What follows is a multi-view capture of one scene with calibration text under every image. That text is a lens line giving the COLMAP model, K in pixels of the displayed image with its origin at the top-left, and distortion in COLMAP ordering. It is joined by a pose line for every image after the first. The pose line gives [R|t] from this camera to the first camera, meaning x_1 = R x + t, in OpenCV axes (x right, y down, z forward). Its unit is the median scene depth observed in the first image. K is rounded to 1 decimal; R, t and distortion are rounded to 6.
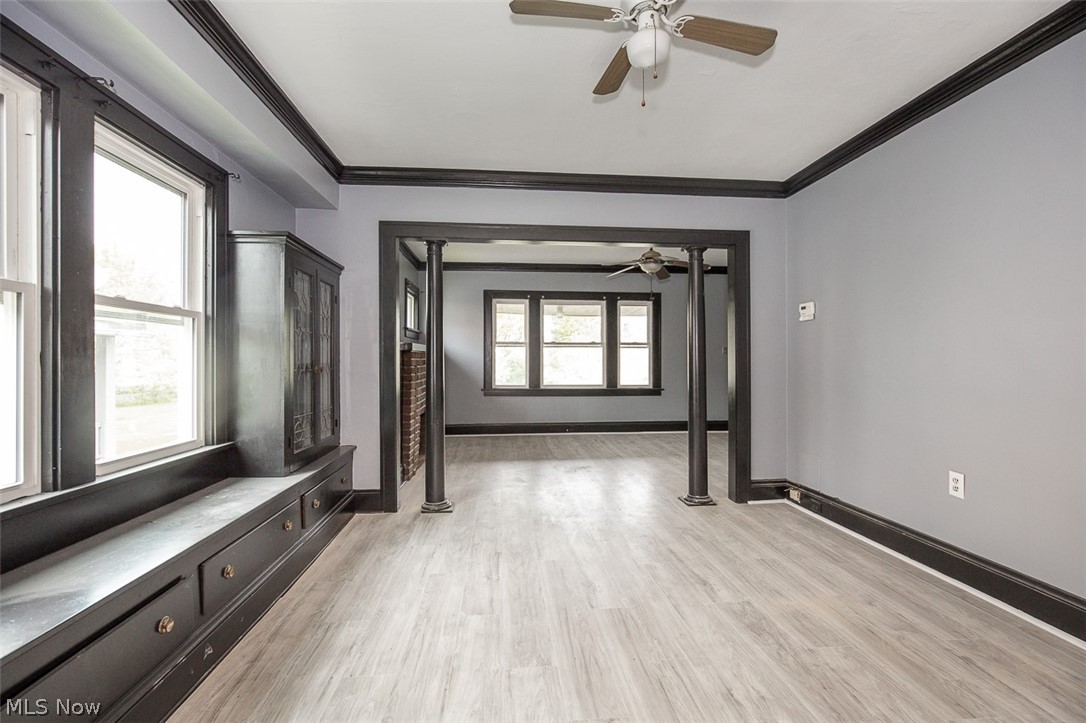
lens RADIAL K [[499.9, 0, 546.5], [0, 499.9, 365.9], [0, 0, 1]] dist [-0.002572, -0.000080]
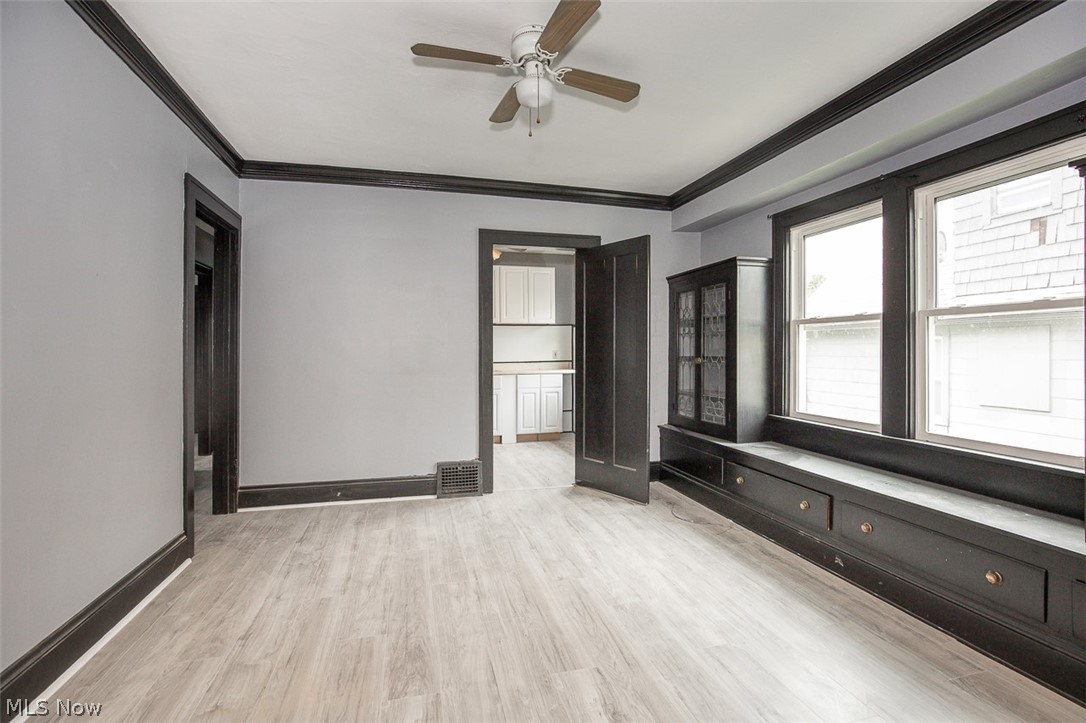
lens RADIAL K [[499.9, 0, 546.5], [0, 499.9, 365.9], [0, 0, 1]] dist [-0.002572, -0.000080]
pose [[-0.985817, 0.006156, -0.167710, 0.349146], [-0.000623, 0.999186, 0.040337, -0.041863], [0.167822, 0.039869, -0.985011, 2.014846]]
